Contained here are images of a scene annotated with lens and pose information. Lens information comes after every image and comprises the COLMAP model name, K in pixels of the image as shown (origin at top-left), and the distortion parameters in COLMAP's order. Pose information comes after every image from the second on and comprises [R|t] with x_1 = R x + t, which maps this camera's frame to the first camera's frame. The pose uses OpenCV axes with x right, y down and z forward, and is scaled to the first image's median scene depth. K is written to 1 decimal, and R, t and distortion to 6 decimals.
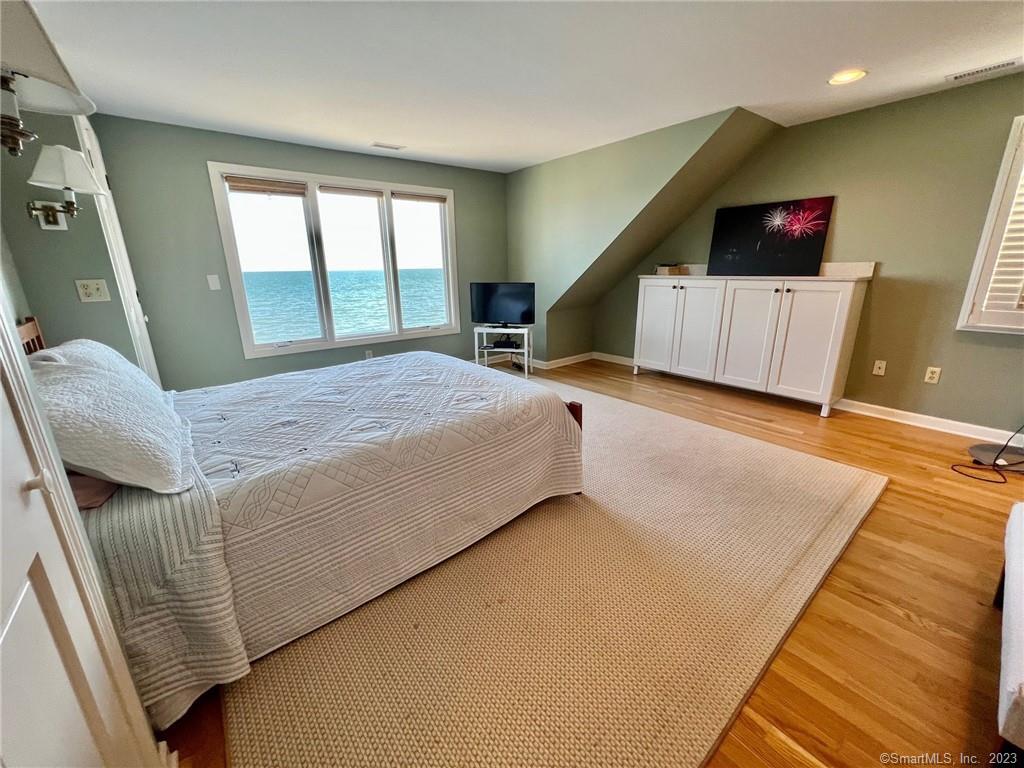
lens RADIAL K [[412.3, 0, 509.5], [0, 412.3, 380.9], [0, 0, 1]] dist [0.002351, 0.000511]
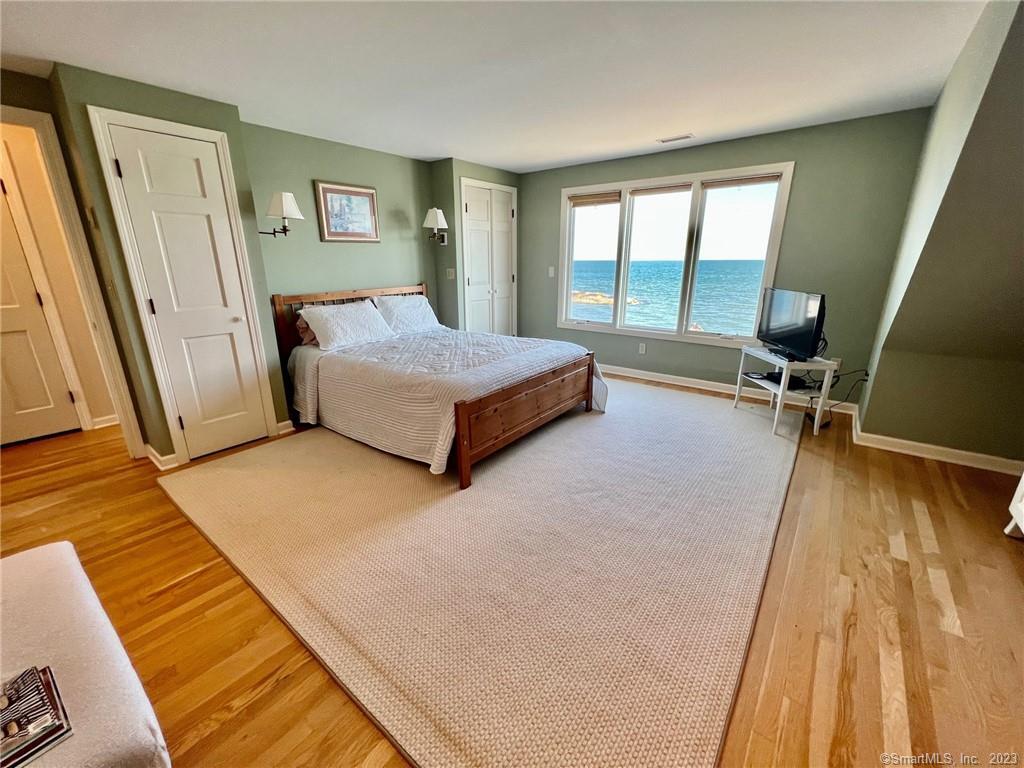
lens RADIAL K [[412.3, 0, 511.2], [0, 412.3, 383.0], [0, 0, 1]] dist [0.002351, 0.000511]
pose [[0.222549, 0.296020, -0.928894, 0.746567], [-0.263084, 0.935677, 0.235151, -0.176738], [0.938754, 0.192045, 0.286112, 0.522303]]
